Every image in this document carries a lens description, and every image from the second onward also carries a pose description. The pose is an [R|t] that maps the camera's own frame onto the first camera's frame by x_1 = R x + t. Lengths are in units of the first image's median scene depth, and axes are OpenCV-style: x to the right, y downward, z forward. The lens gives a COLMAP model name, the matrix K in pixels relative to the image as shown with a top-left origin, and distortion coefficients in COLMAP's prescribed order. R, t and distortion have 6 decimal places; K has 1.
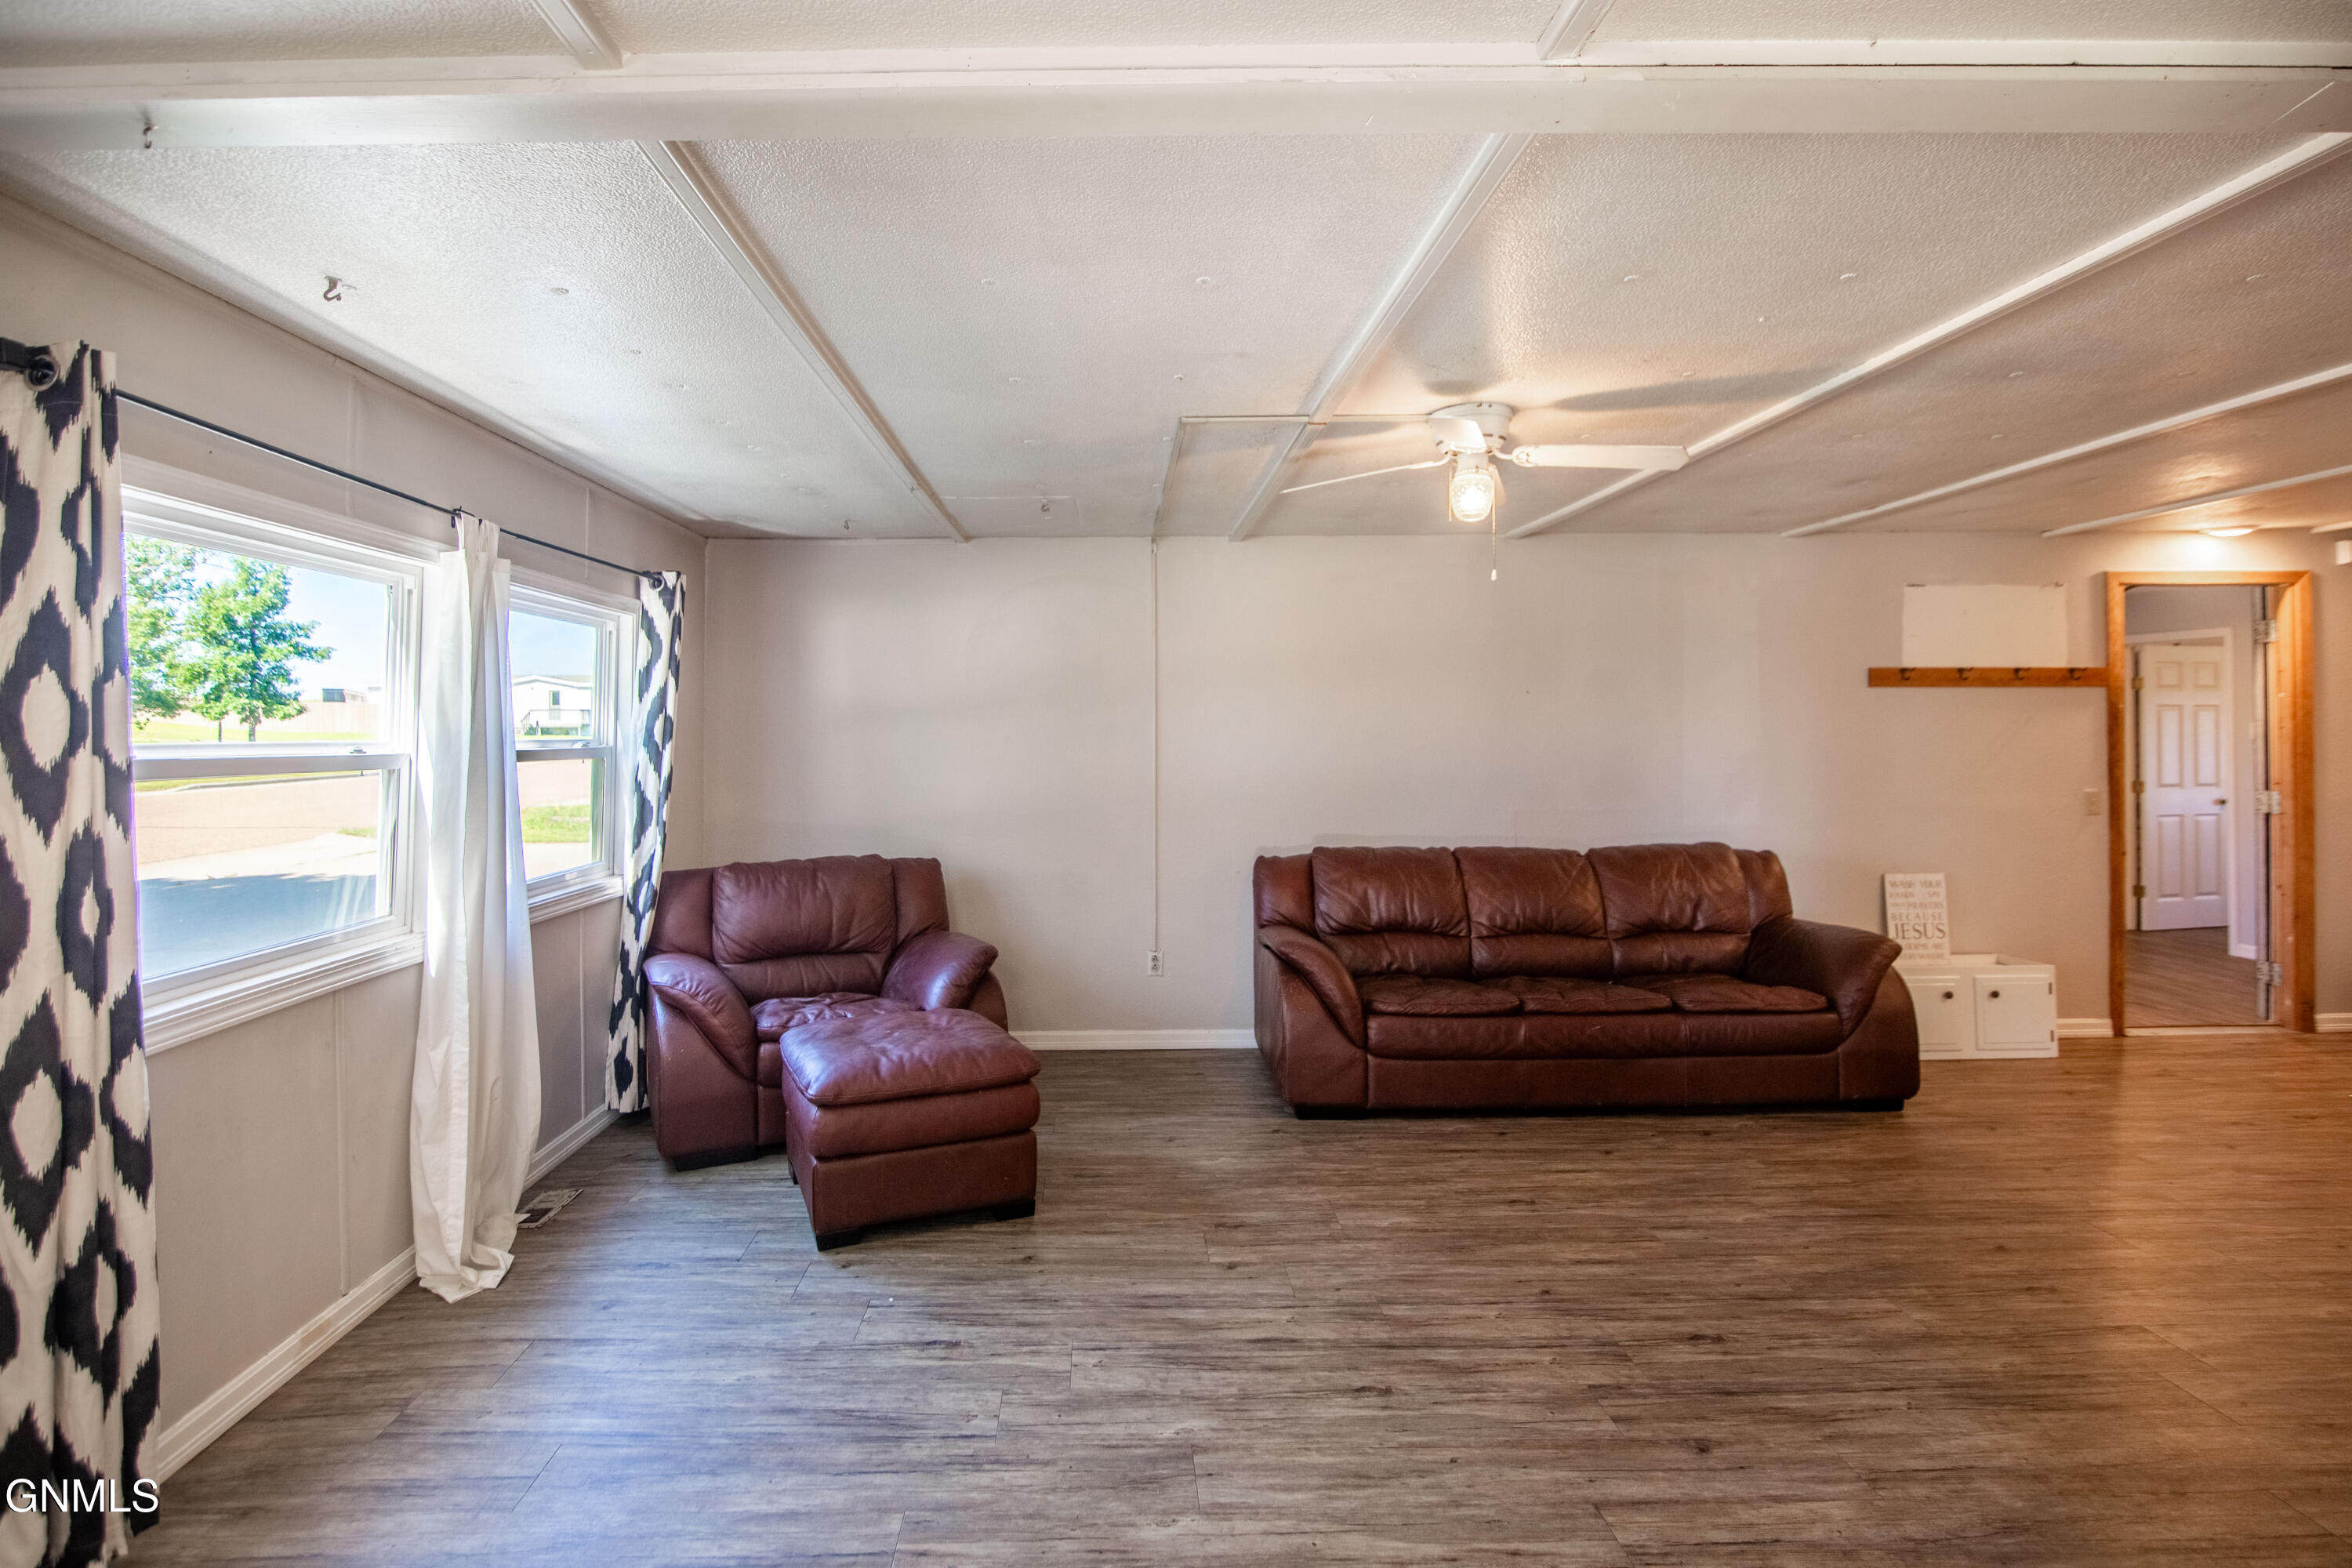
lens RADIAL K [[1090.9, 0, 1120.7], [0, 1090.9, 720.7], [0, 0, 1]] dist [-0.017520, -0.000399]
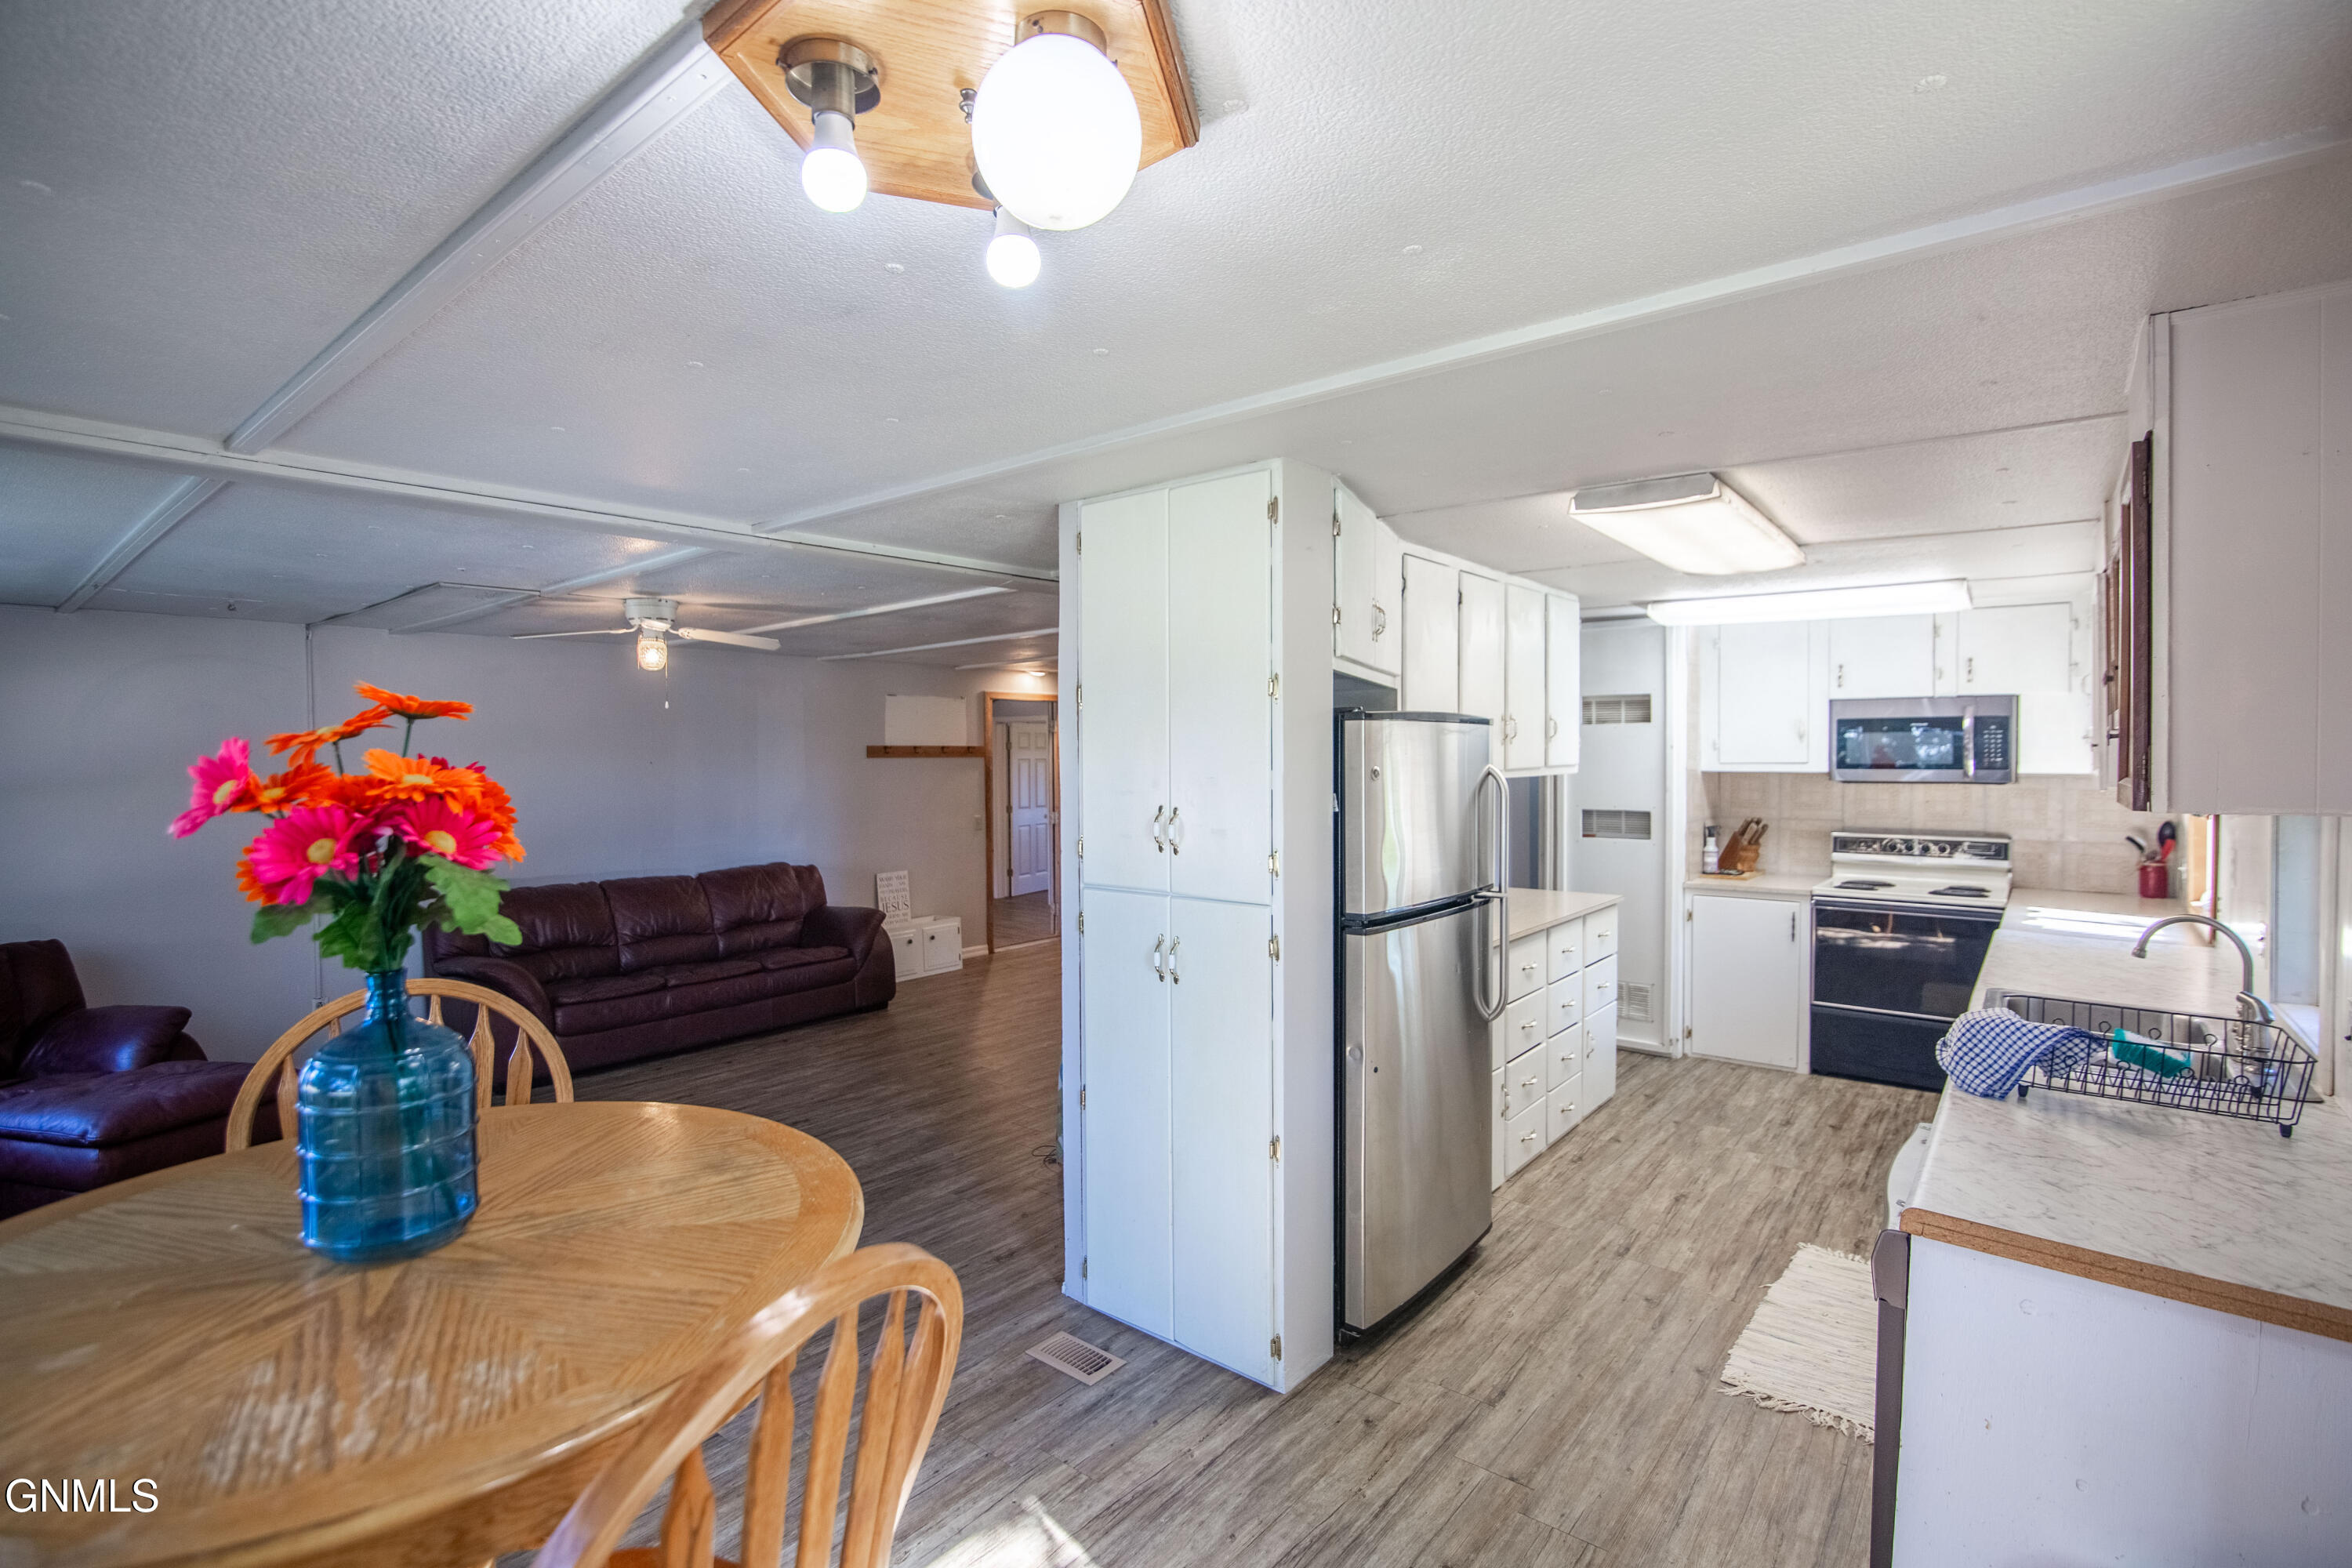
lens RADIAL K [[1090.9, 0, 1177.3], [0, 1090.9, 778.5], [0, 0, 1]] dist [-0.017520, -0.000399]
pose [[0.632331, -0.019271, 0.774459, -0.295411], [0.000072, 0.999692, 0.024816, -0.045417], [-0.774698, -0.015636, 0.632138, -0.414964]]
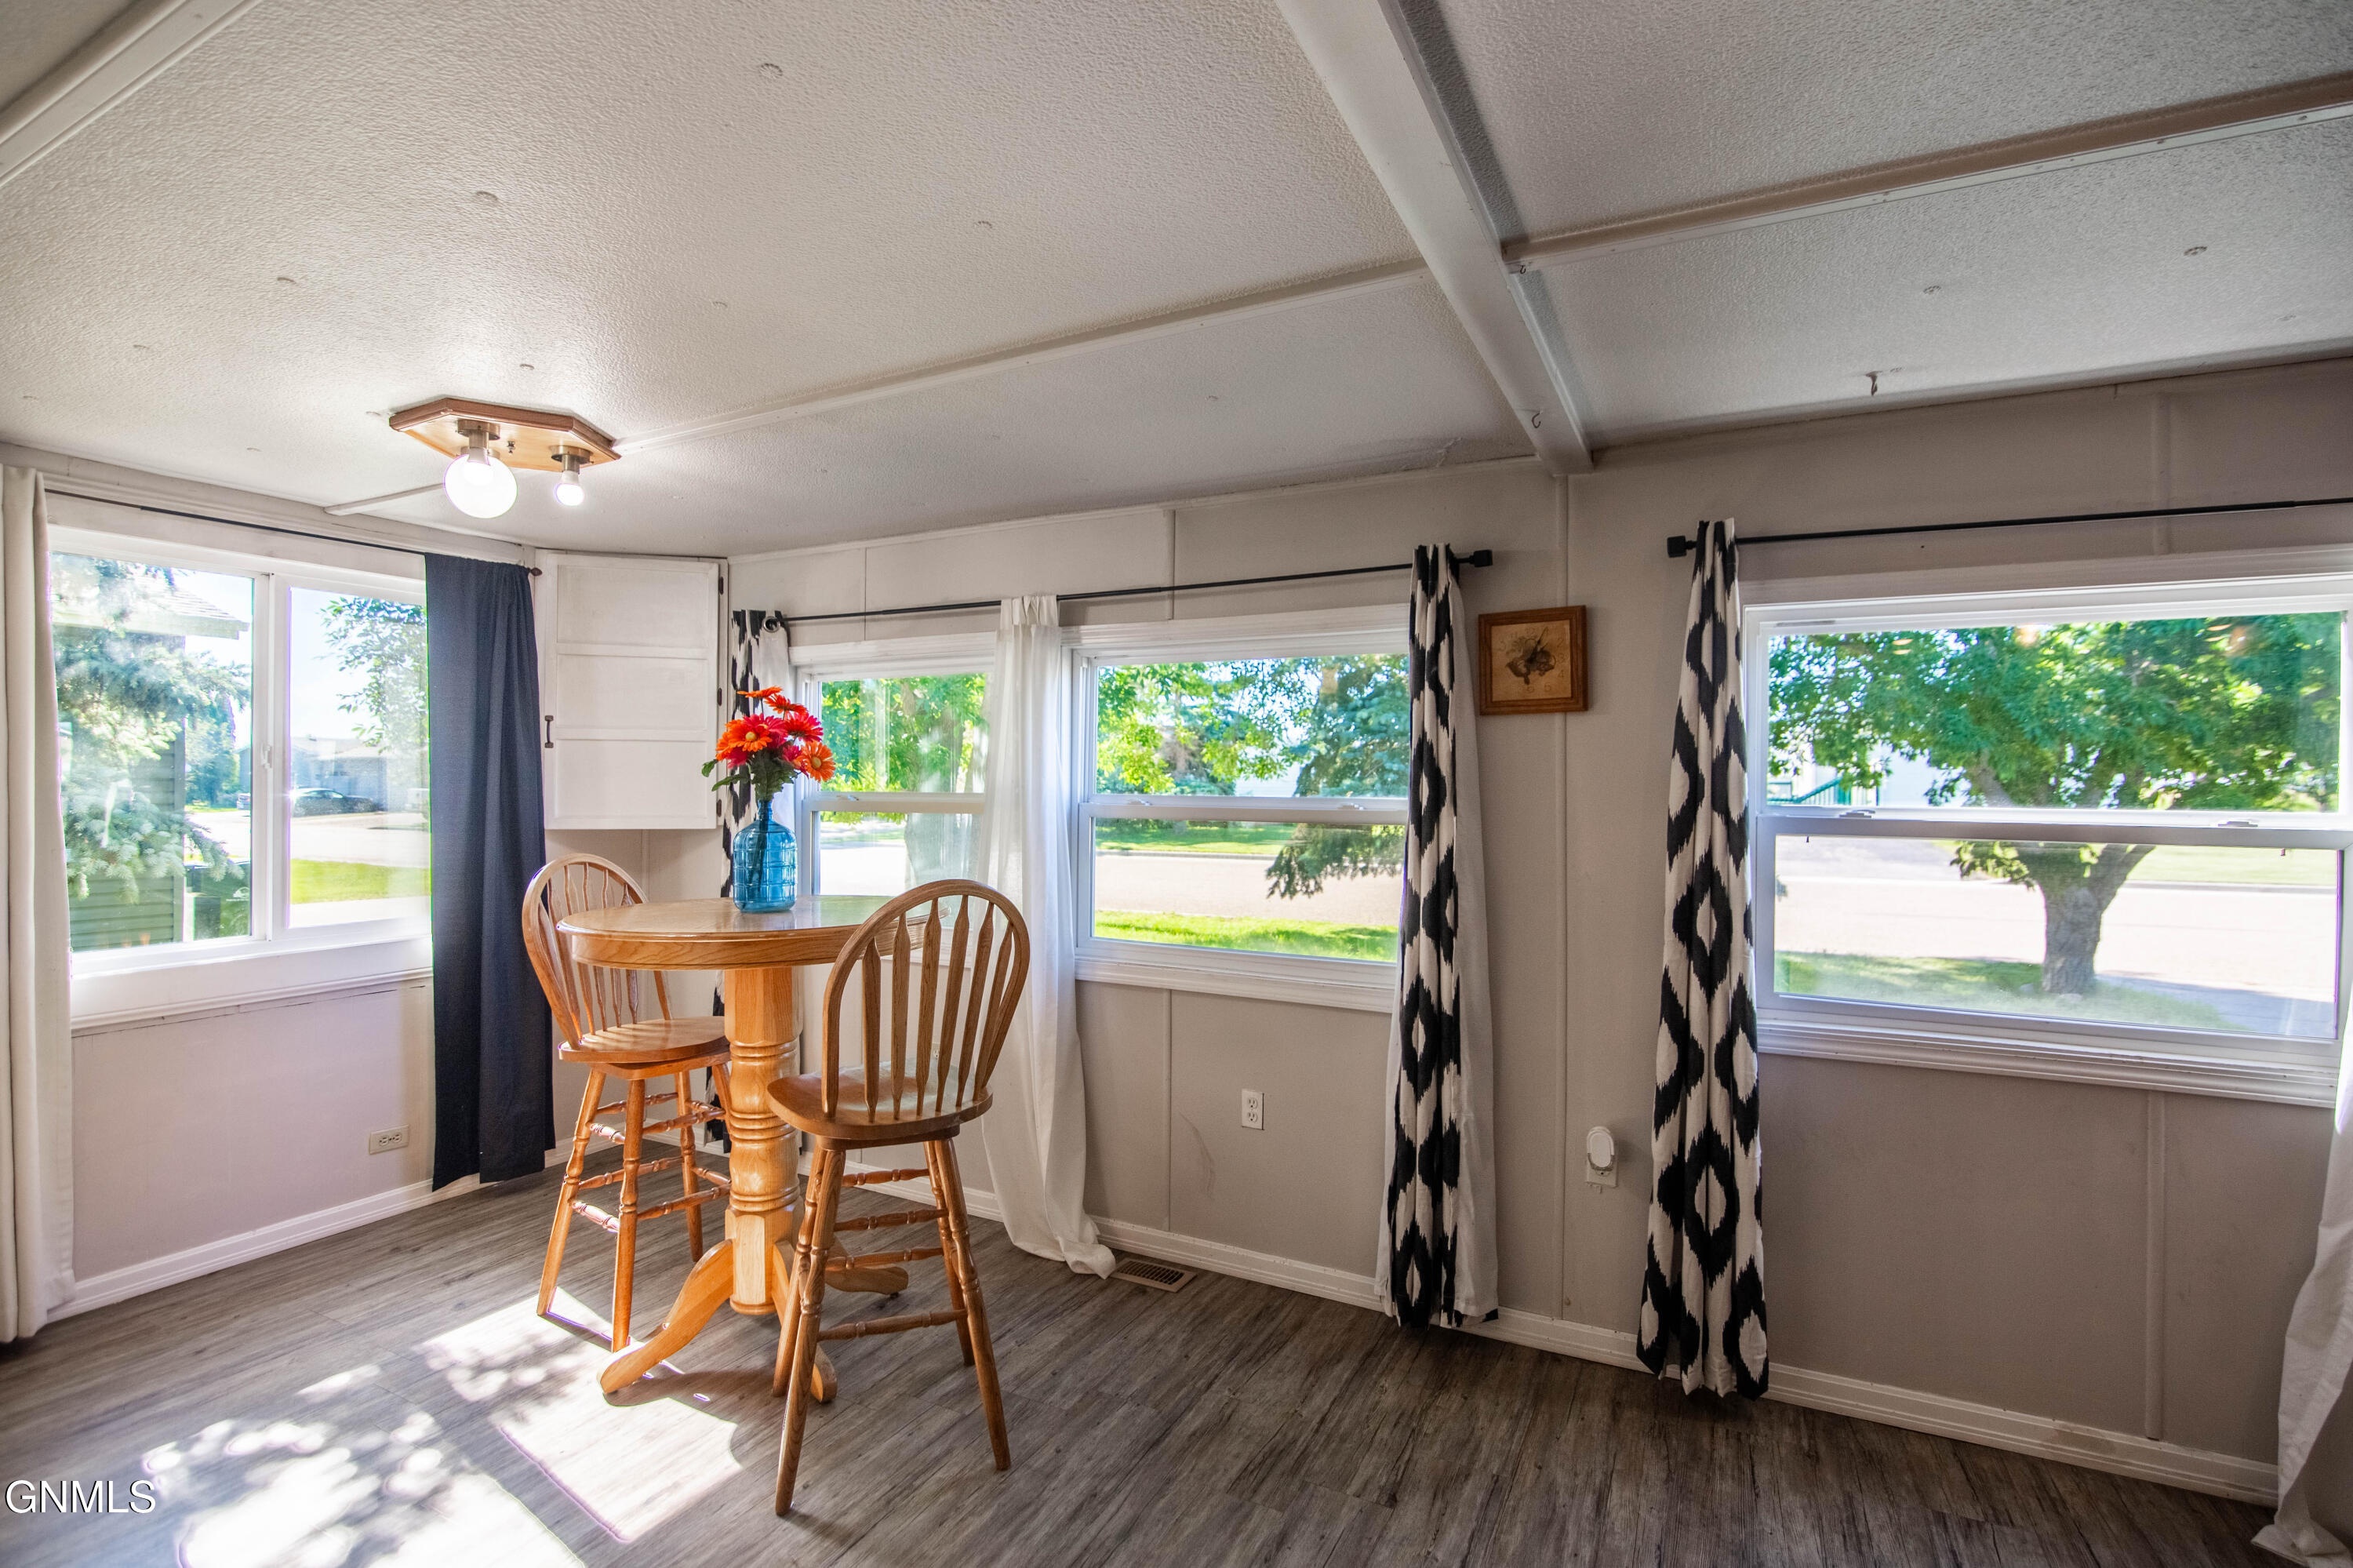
lens RADIAL K [[1091.4, 0, 1171.5], [0, 1091.4, 783.9], [0, 0, 1]] dist [-0.017520, -0.000399]
pose [[-0.461925, -0.005160, -0.886904, 0.238480], [-0.001930, 0.999987, -0.004812, 0.002289], [0.886917, -0.000511, -0.461928, 0.387404]]
